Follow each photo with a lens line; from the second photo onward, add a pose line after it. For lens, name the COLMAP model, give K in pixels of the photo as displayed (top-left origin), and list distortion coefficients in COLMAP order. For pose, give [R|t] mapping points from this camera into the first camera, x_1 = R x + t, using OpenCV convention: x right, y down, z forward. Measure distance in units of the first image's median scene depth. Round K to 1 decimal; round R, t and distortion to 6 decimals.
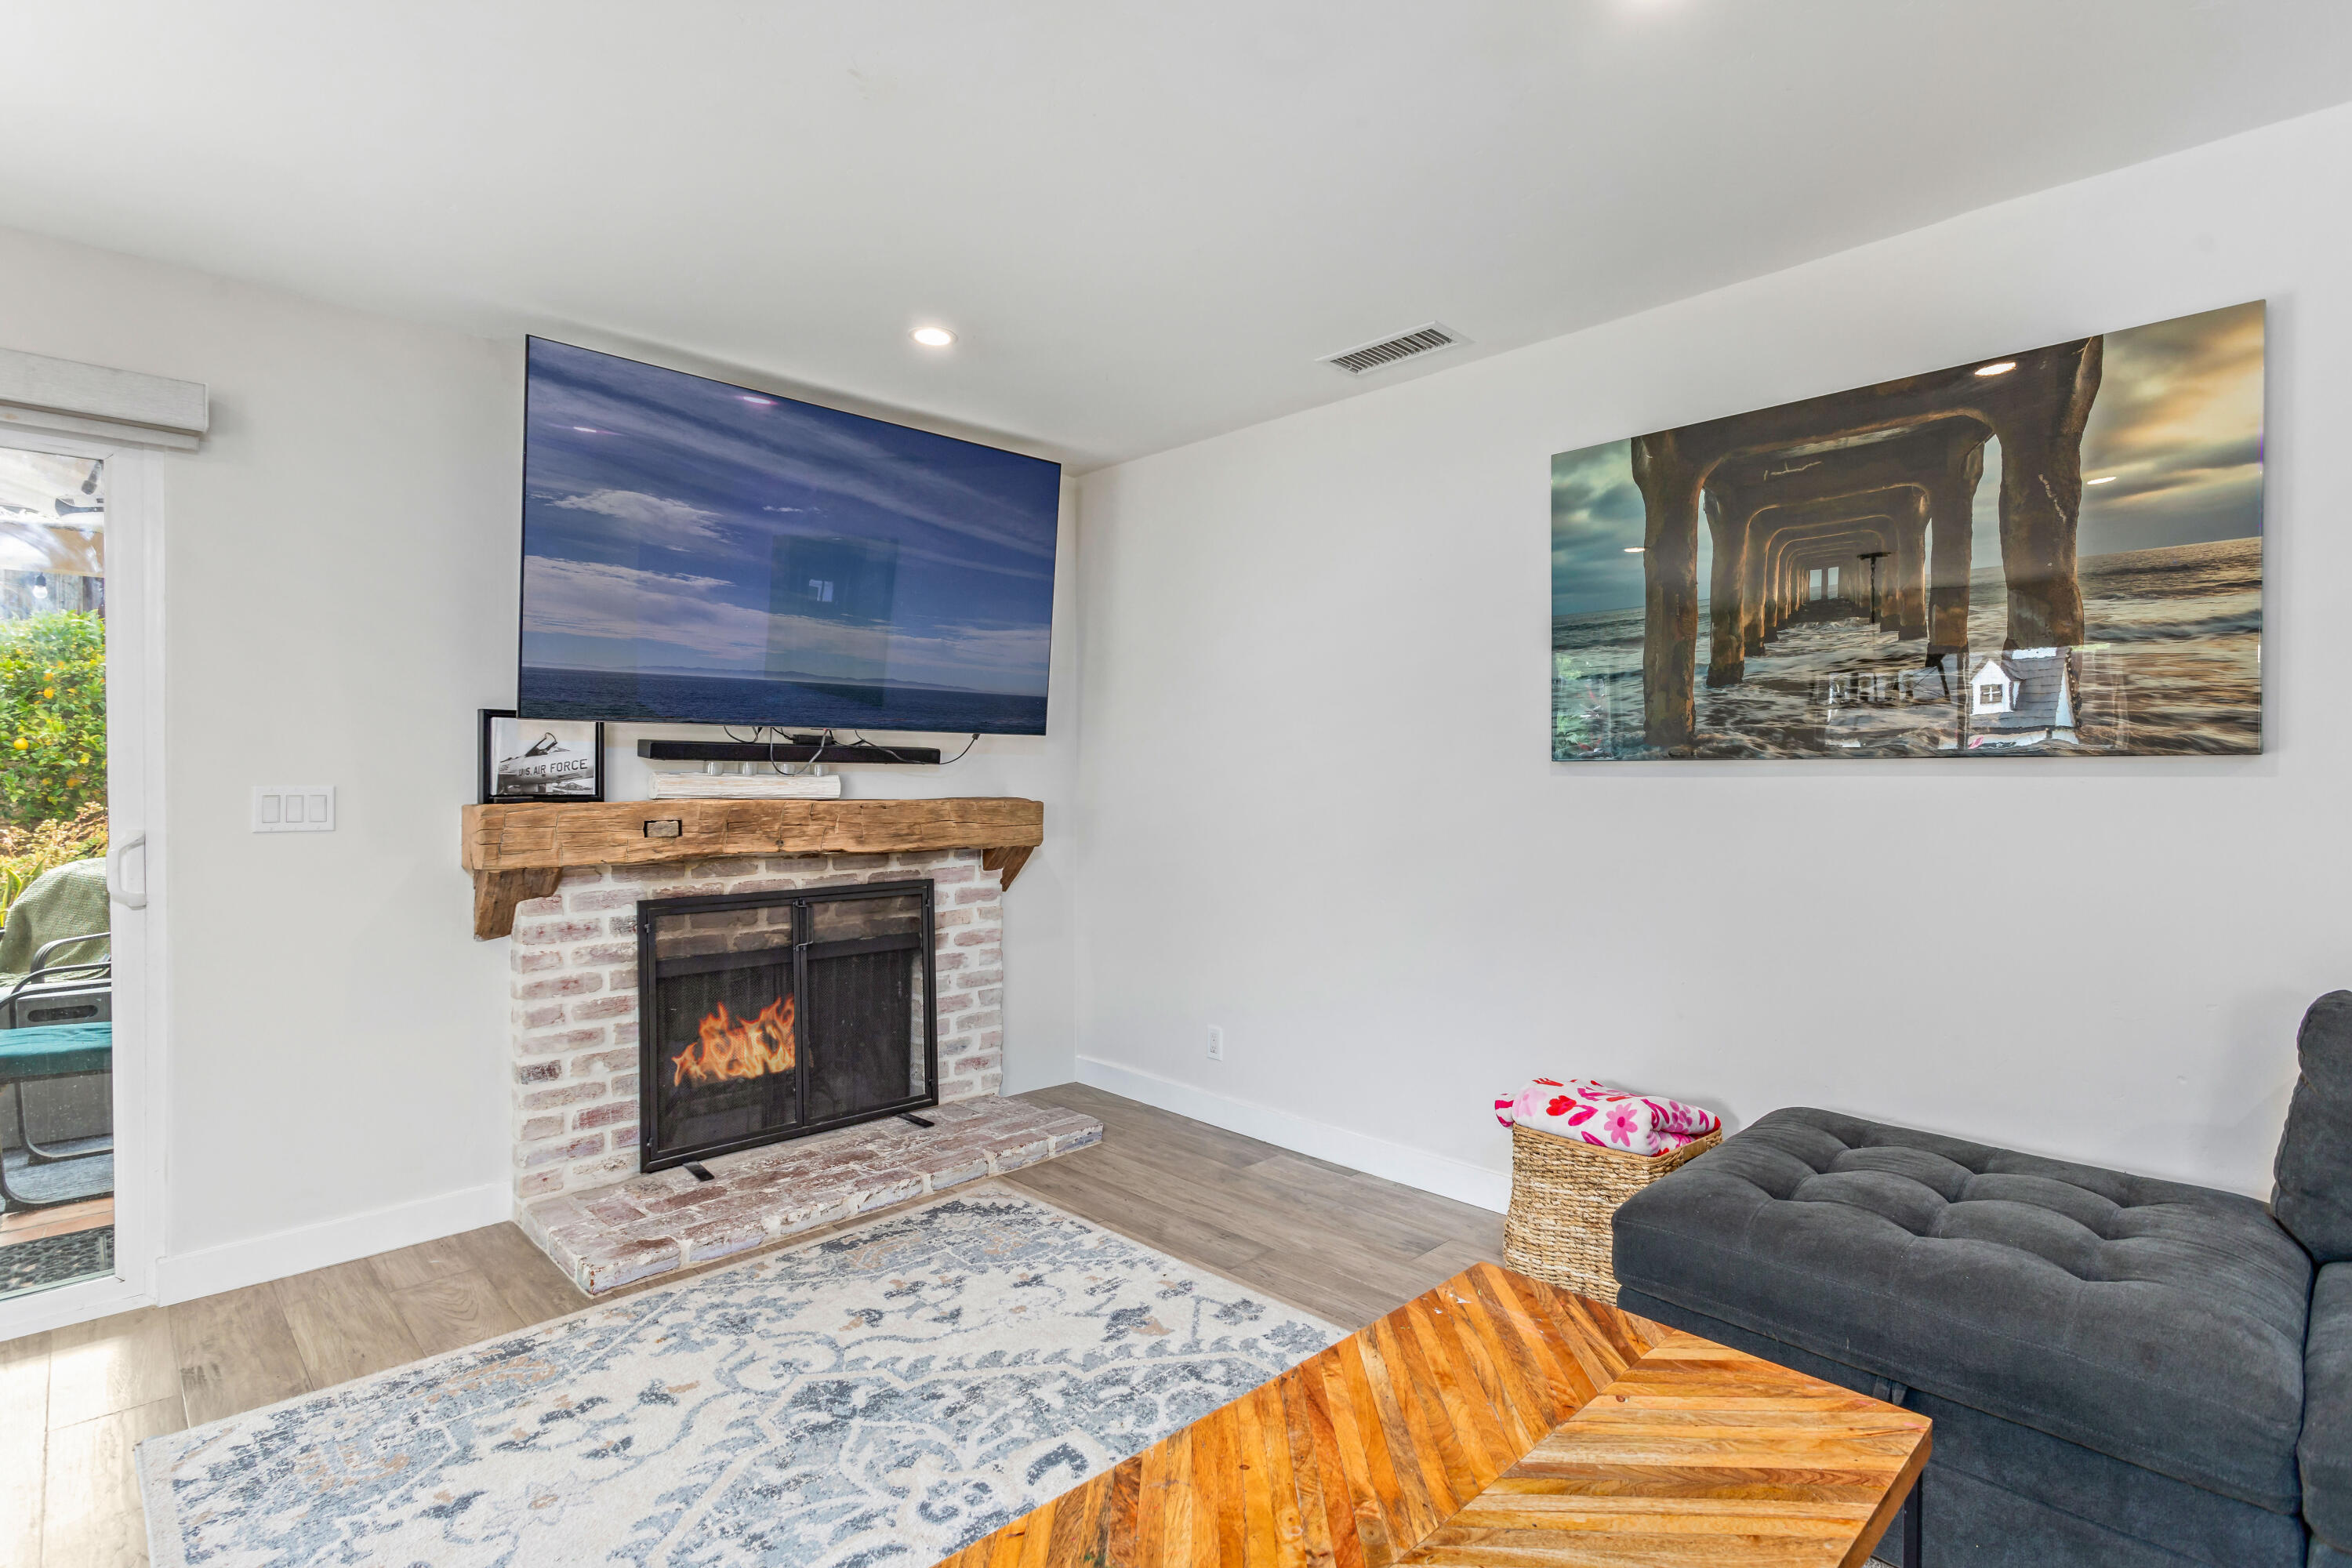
lens RADIAL K [[1133.9, 0, 1184.4], [0, 1133.9, 785.2], [0, 0, 1]] dist [0.002433, 0.000727]
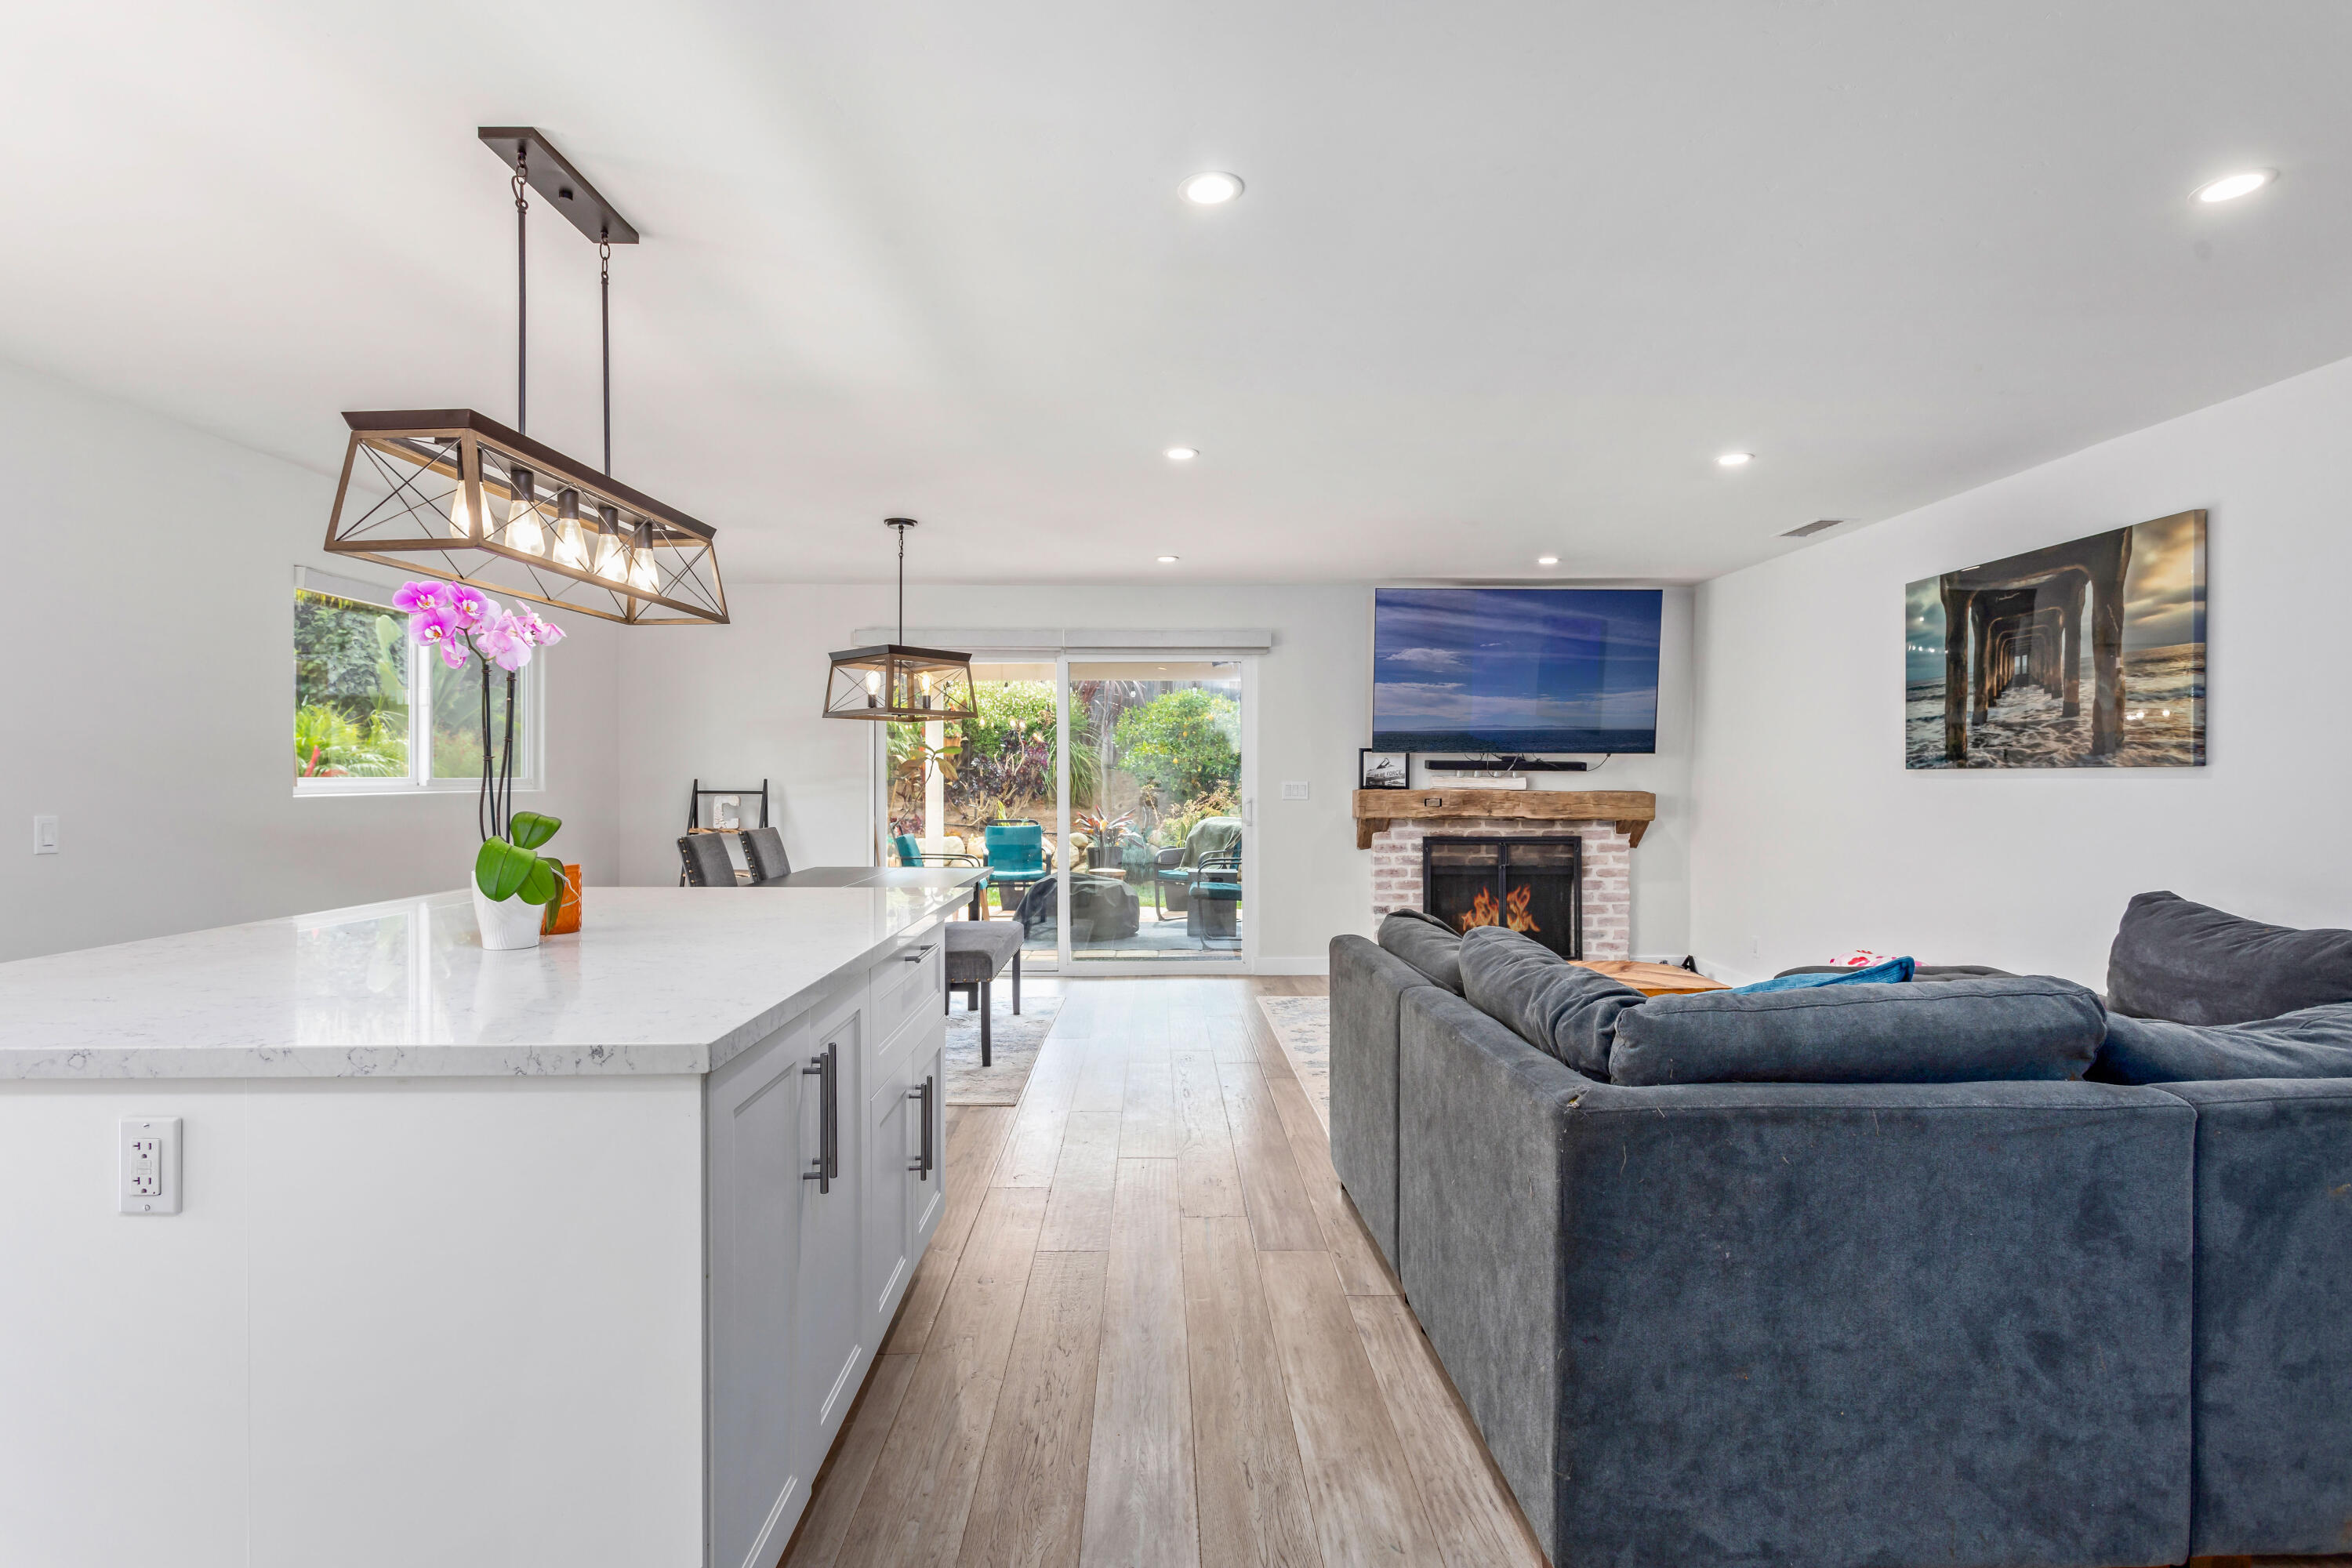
lens RADIAL K [[1133.9, 0, 1184.4], [0, 1133.9, 785.2], [0, 0, 1]] dist [0.002433, 0.000727]
pose [[0.733778, 0.005626, -0.679366, 0.654356], [-0.007116, 0.999975, 0.000594, 0.008109], [0.679352, 0.004398, 0.733799, -0.892340]]
